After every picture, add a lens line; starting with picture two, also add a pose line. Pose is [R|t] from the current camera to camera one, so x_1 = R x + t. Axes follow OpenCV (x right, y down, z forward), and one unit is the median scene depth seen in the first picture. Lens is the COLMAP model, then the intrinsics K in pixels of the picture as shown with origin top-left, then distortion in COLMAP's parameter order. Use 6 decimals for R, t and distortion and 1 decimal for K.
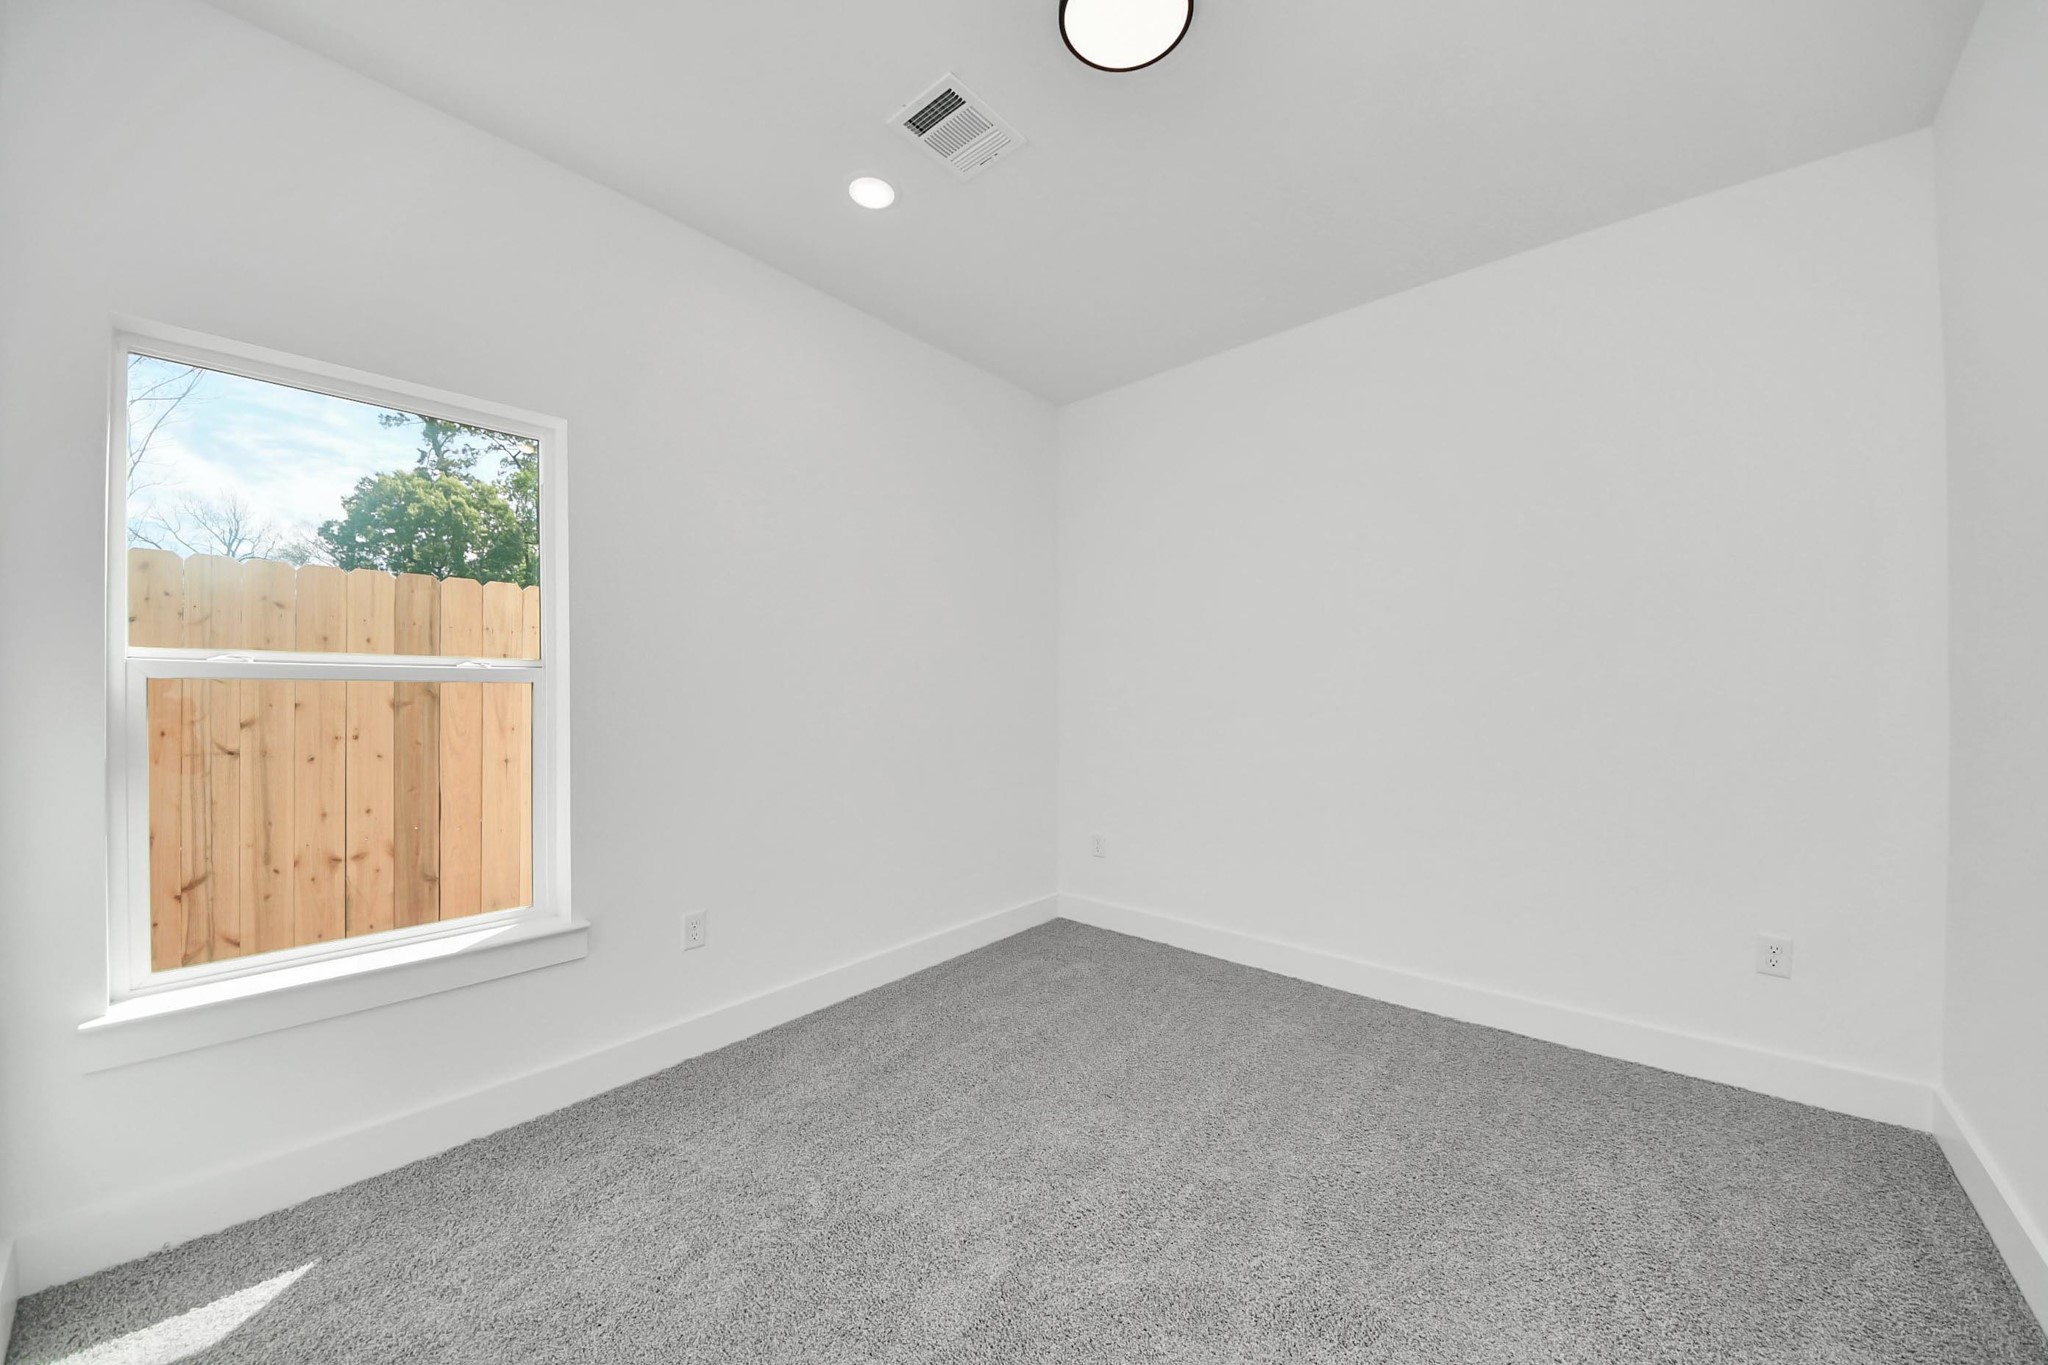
lens RADIAL K [[687.7, 0, 1024.0], [0, 687.7, 682.5], [0, 0, 1]] dist [0.000395, -0.006068]
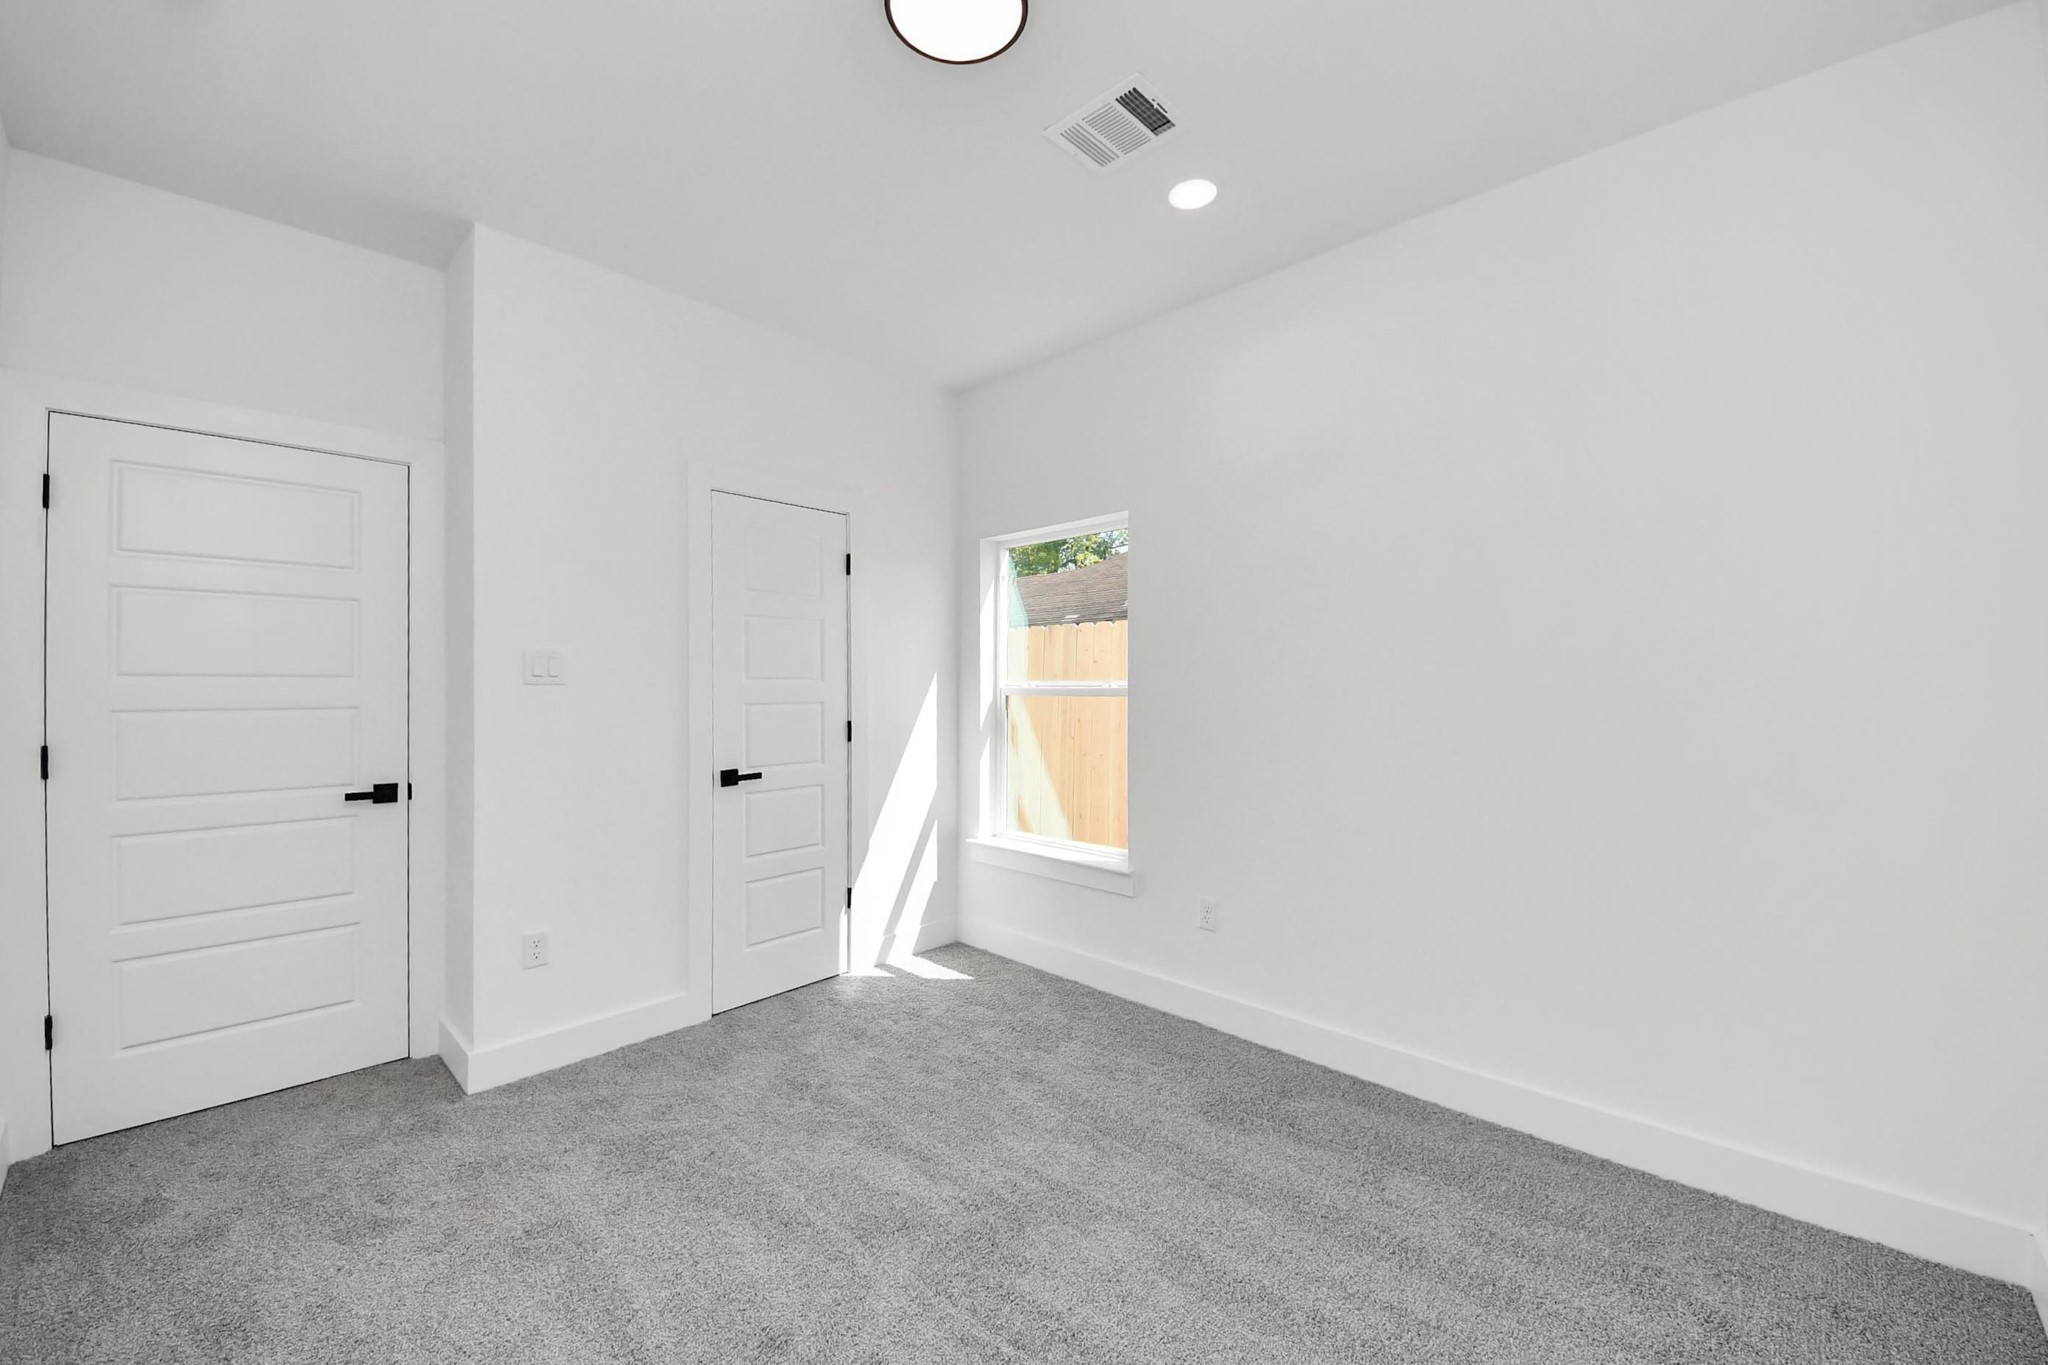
lens RADIAL K [[730.2, 0, 1031.8], [0, 730.2, 692.3], [0, 0, 1]] dist [0.001336, -0.010612]
pose [[0.044187, 0.000154, -0.999023, 0.863445], [-0.002633, 0.999997, 0.000038, -0.007754], [0.999020, 0.002629, 0.044187, 0.788012]]
